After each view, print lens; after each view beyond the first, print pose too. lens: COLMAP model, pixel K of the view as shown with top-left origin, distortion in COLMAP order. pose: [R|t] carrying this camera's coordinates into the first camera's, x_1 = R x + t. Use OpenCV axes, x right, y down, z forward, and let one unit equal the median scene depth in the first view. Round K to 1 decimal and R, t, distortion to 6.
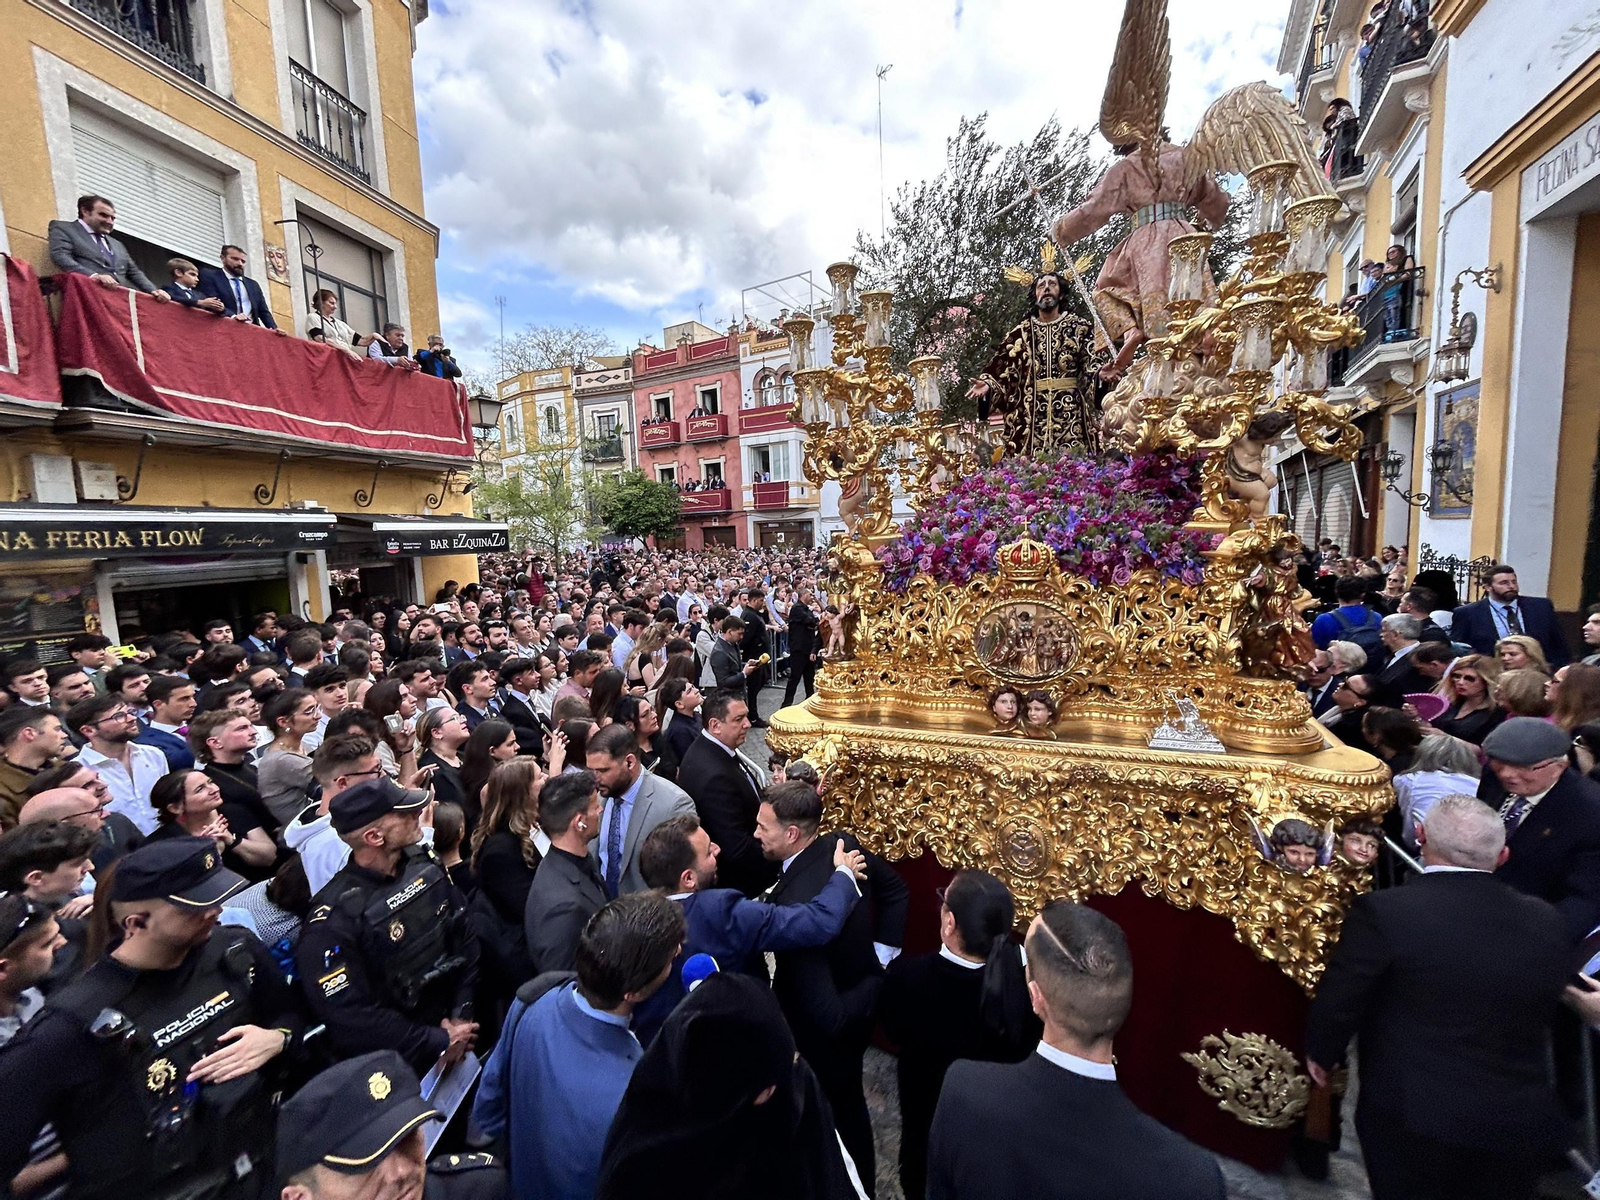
lens RADIAL K [[652.3, 0, 800.0], [0, 652.3, 600.0], [0, 0, 1]] dist [0.002586, 0.000492]
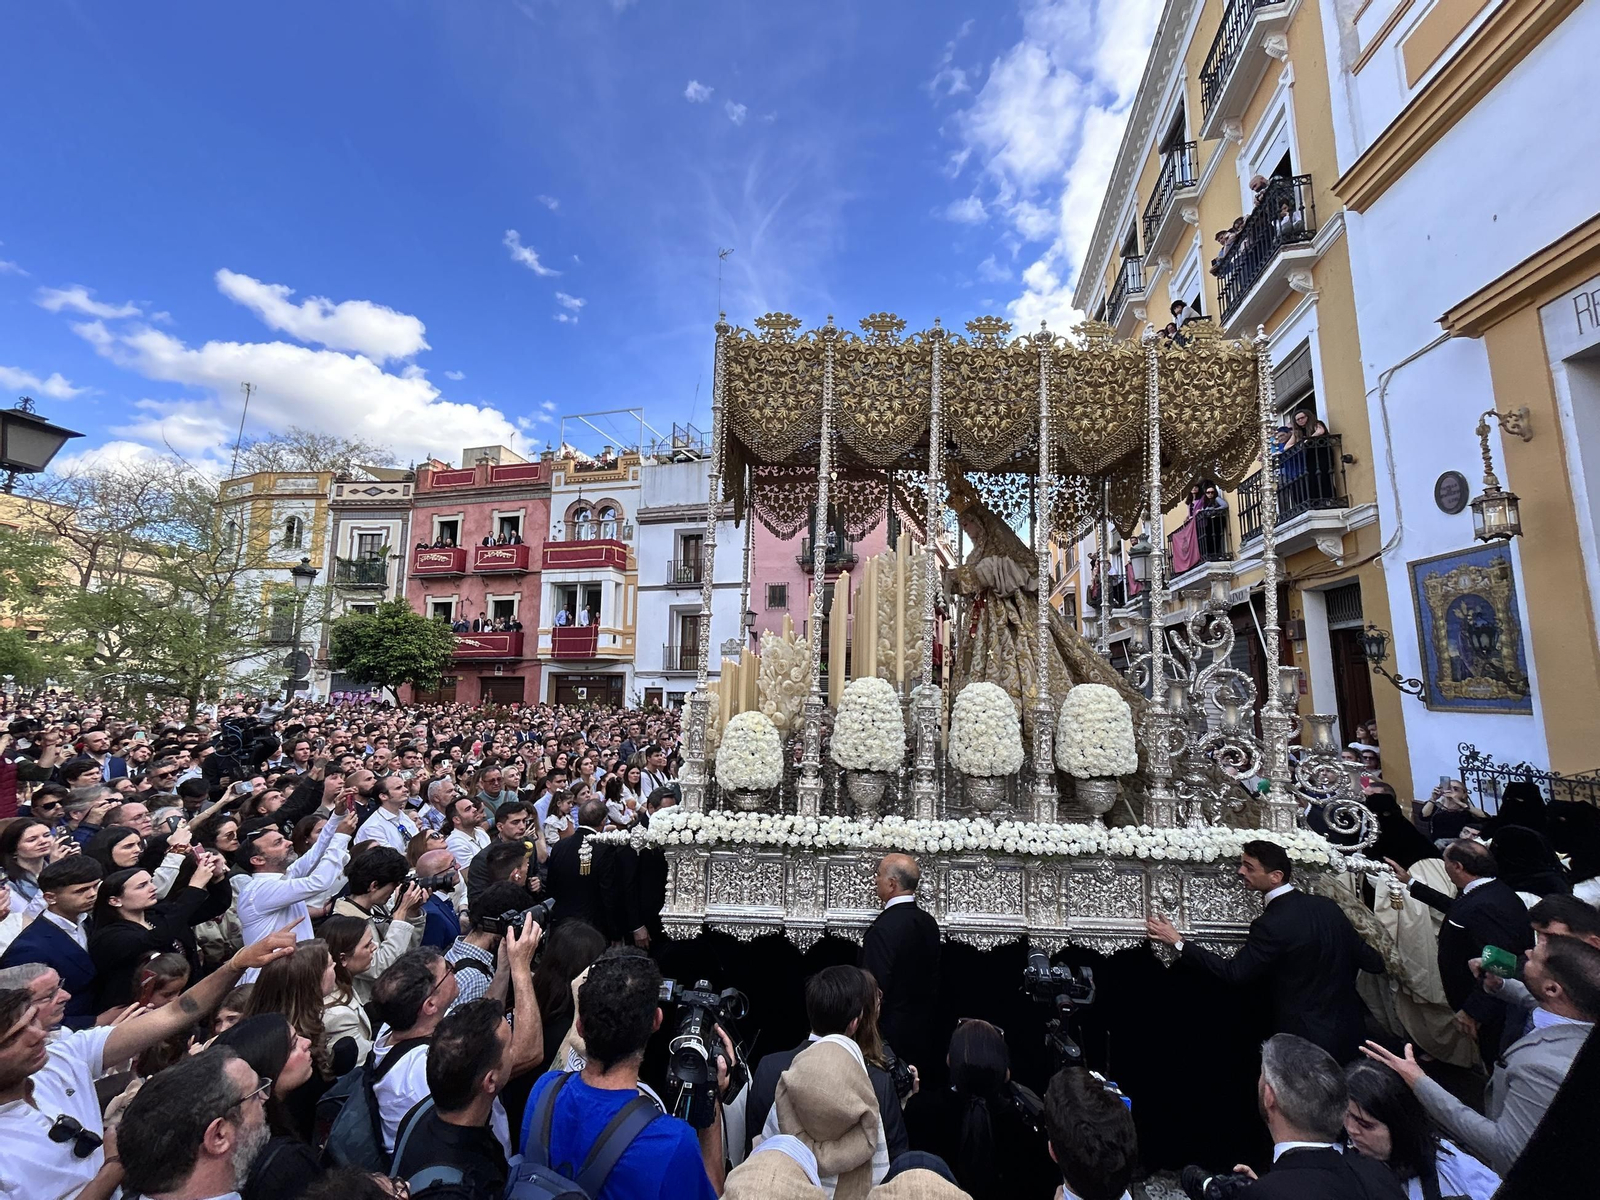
lens RADIAL K [[652.3, 0, 800.0], [0, 652.3, 600.0], [0, 0, 1]] dist [0.002586, 0.000492]
pose [[0.956743, 0.081426, 0.279309, -0.005553], [-0.012047, 0.970300, -0.241606, -0.014160], [-0.290686, 0.227790, 0.929308, 0.120251]]
